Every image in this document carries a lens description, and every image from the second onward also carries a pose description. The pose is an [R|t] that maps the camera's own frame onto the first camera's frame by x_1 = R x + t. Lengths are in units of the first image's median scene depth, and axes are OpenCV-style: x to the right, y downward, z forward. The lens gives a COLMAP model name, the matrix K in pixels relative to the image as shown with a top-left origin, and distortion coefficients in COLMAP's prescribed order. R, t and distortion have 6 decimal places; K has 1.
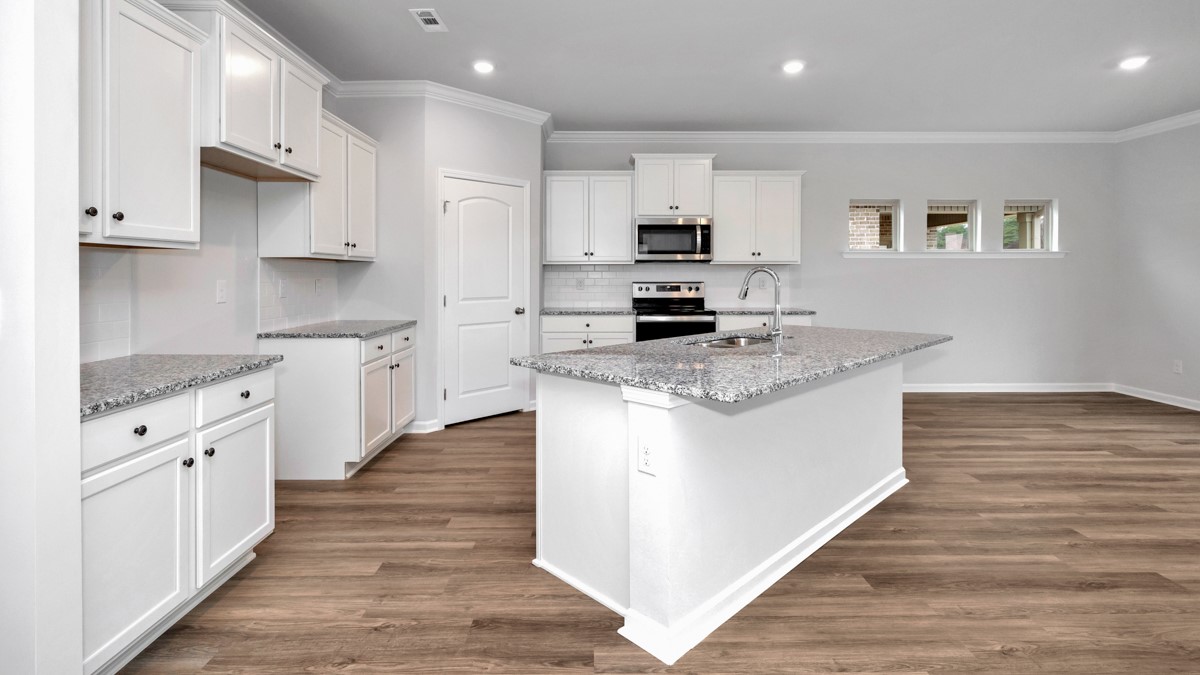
lens RADIAL K [[576.5, 0, 594.6], [0, 576.5, 283.4], [0, 0, 1]] dist [-0.000209, -0.000223]
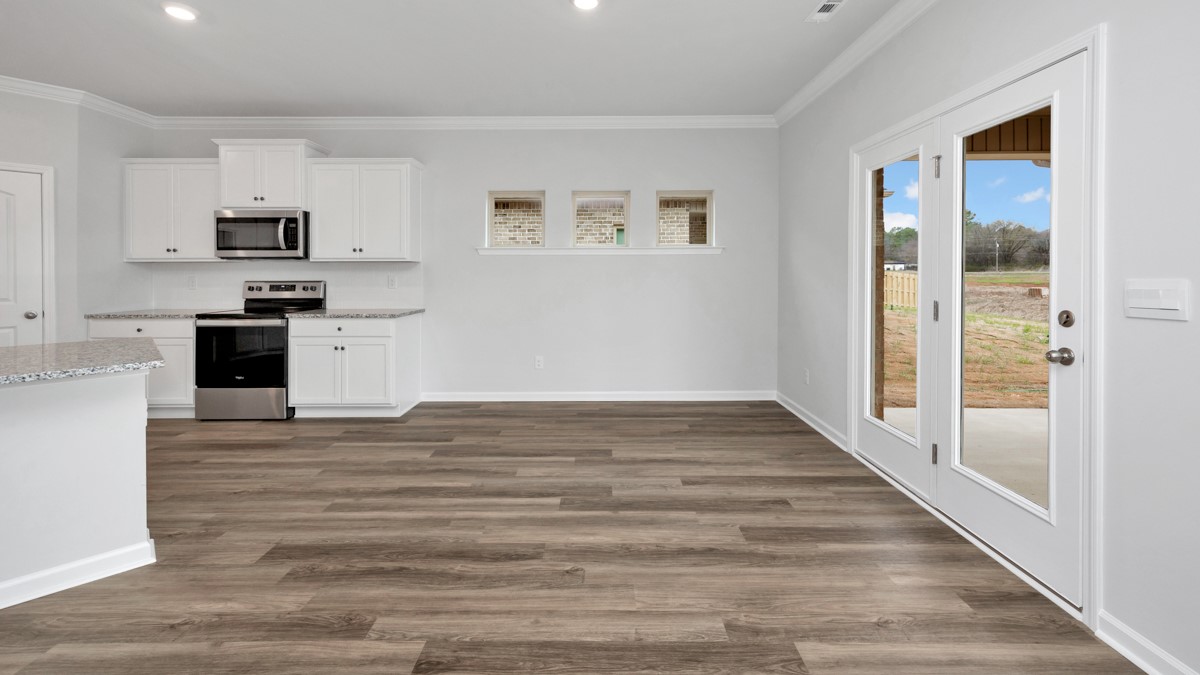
lens RADIAL K [[490.4, 0, 598.0], [0, 490.4, 272.8], [0, 0, 1]] dist [0.007979, 0.000226]
pose [[0.999939, -0.002460, -0.010811, 0.666593], [0.002319, 0.999912, -0.013054, -0.004312], [0.010843, 0.013028, 0.999856, 0.231876]]
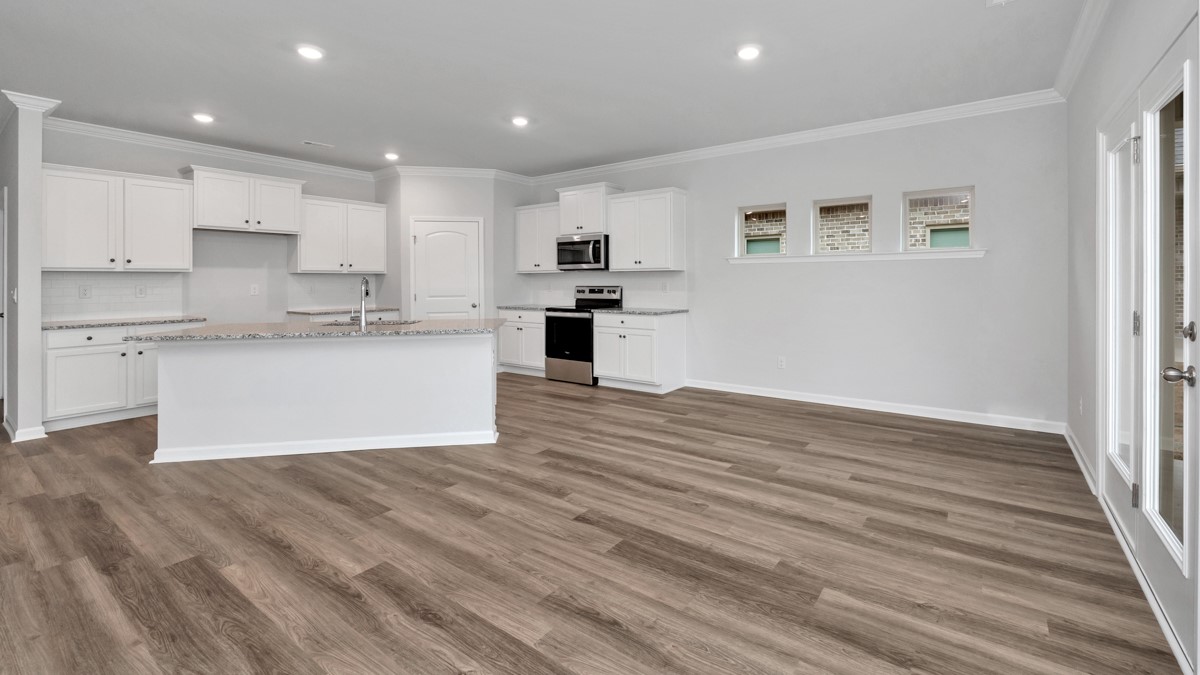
lens RADIAL K [[505.3, 0, 640.1], [0, 505.3, 279.7], [0, 0, 1]] dist [0.000118, 0.000033]
pose [[0.818866, -0.005986, -0.573953, 0.875394], [-0.002757, 0.999893, -0.014361, -0.000879], [0.573978, 0.013342, 0.818762, 0.159412]]
